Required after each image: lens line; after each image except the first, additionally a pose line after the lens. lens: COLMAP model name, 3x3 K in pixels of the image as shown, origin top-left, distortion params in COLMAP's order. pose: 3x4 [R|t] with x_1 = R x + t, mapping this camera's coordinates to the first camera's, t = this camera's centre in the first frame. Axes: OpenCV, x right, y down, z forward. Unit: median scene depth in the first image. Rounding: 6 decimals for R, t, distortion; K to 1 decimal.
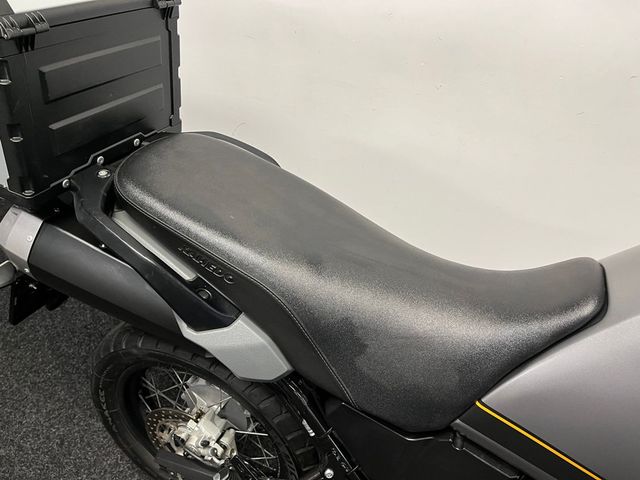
lens RADIAL K [[483.8, 0, 320.0], [0, 483.8, 240.0], [0, 0, 1]] dist [0.002690, 0.001065]
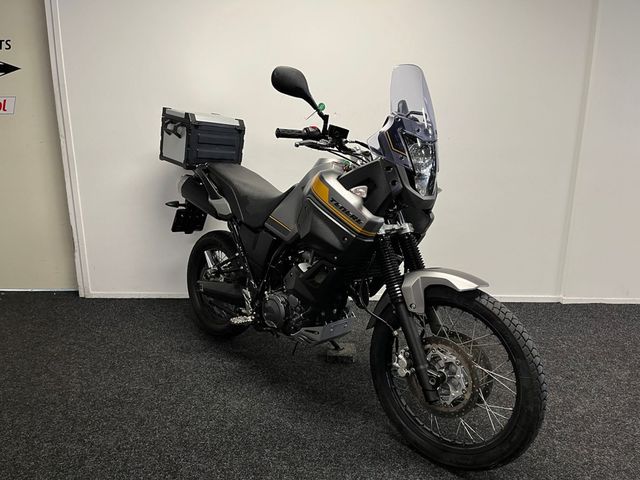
lens RADIAL K [[477.5, 0, 320.0], [0, 477.5, 240.0], [0, 0, 1]] dist [0.003485, -0.000229]
pose [[0.914772, 0.093567, -0.392984, 1.857579], [-0.250920, 0.893997, -0.371226, 1.542161], [0.316592, 0.438195, 0.841282, -1.545172]]
